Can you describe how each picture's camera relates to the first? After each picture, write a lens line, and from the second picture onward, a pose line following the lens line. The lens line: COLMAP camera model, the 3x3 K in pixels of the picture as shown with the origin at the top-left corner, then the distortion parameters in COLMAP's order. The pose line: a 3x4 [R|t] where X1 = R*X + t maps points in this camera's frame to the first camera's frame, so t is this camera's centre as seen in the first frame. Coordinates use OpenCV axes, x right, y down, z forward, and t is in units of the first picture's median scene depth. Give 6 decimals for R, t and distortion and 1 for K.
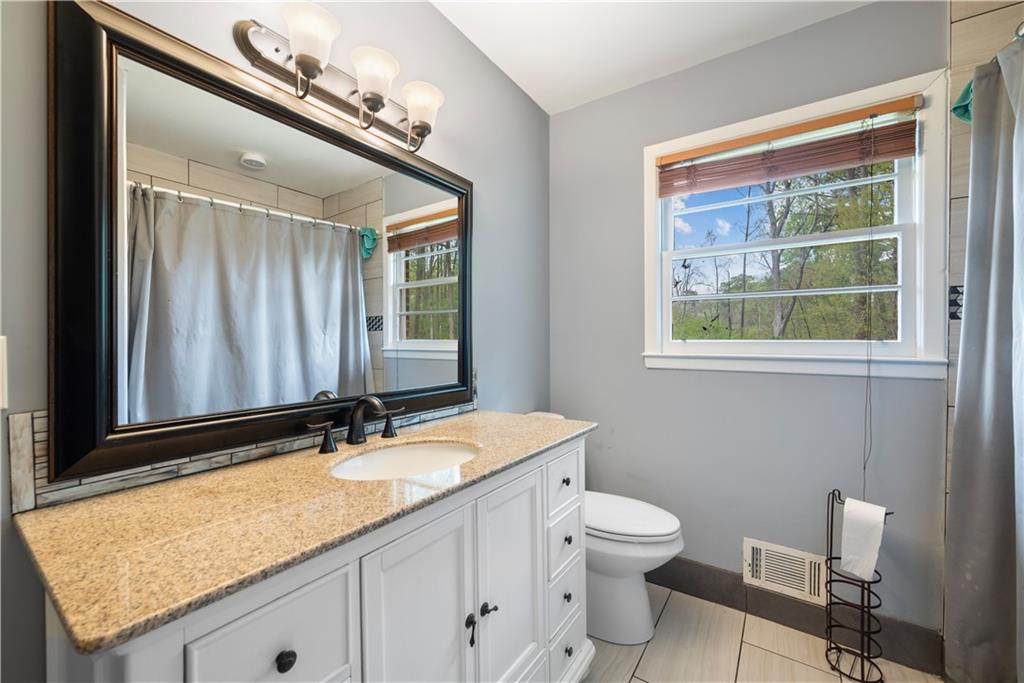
lens RADIAL K [[406.8, 0, 511.9], [0, 406.8, 342.8], [0, 0, 1]] dist [-0.002493, 0.000715]
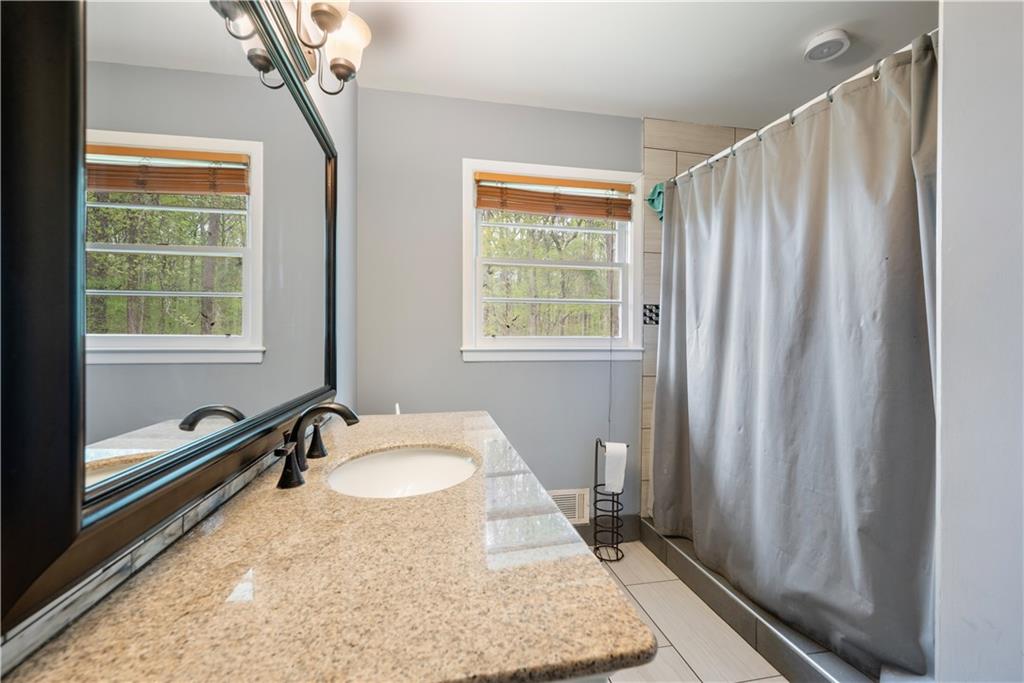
lens RADIAL K [[425.8, 0, 512.6], [0, 425.8, 341.2], [0, 0, 1]] dist [0.000907, -0.000090]
pose [[0.701039, -0.000464, 0.713122, -0.540503], [0.004613, 0.999982, -0.003884, 0.016688], [-0.713108, 0.006013, 0.701029, 0.154324]]
